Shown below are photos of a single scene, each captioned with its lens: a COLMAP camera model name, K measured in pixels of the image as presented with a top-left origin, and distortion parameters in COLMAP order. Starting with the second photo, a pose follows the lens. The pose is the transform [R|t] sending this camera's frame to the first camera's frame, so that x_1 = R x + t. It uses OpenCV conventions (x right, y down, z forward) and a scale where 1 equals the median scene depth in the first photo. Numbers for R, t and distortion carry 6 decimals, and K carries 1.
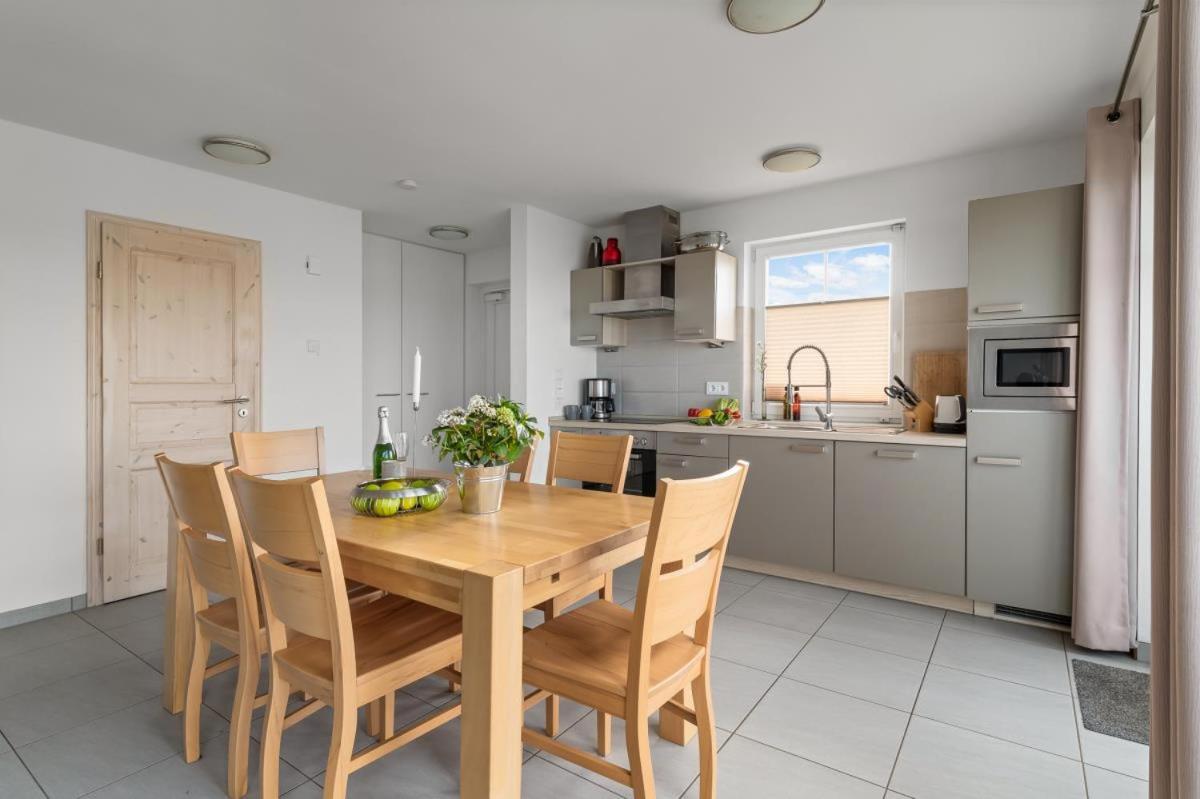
lens RADIAL K [[596.7, 0, 601.5], [0, 596.7, 382.9], [0, 0, 1]] dist [0.000195, -0.000180]
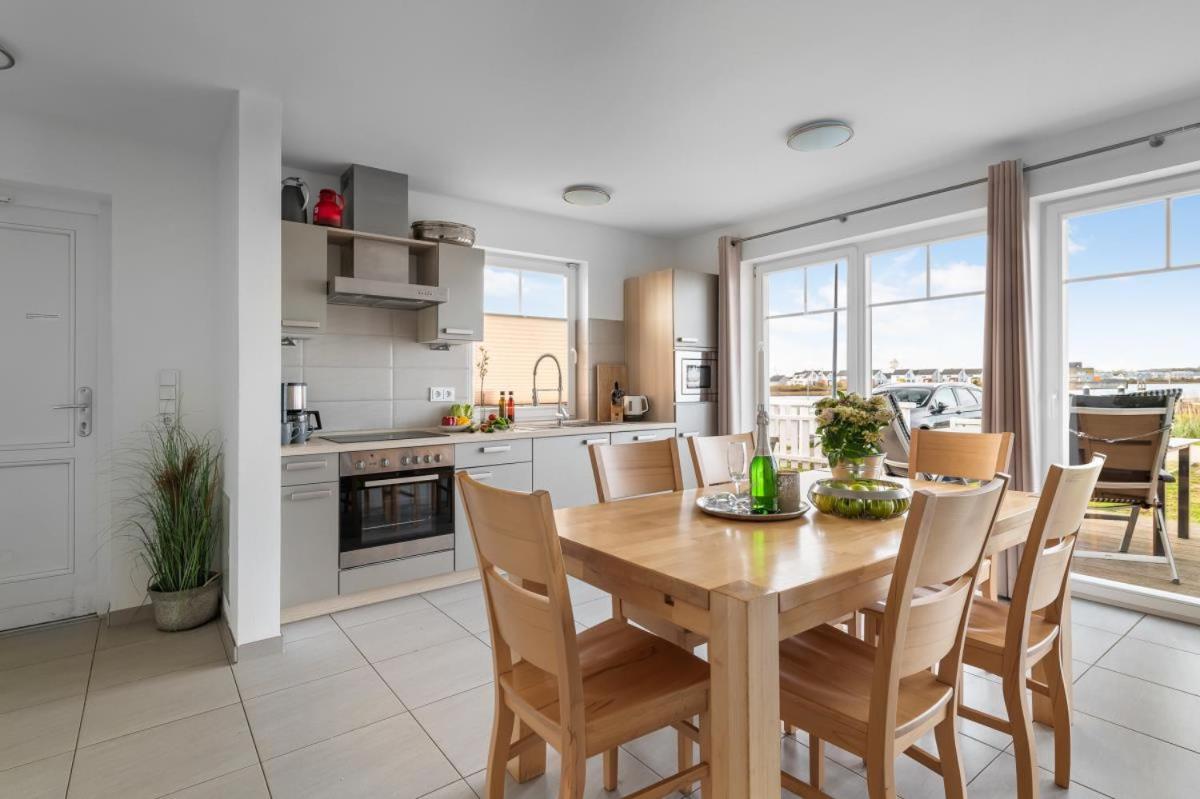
lens RADIAL K [[596.7, 0, 601.5], [0, 596.7, 382.9], [0, 0, 1]] dist [0.000195, -0.000180]
pose [[0.300221, 0.010663, 0.953810, -0.630817], [0.012615, 0.999806, -0.015148, 0.009070], [-0.953786, 0.016580, 0.300028, 0.509707]]
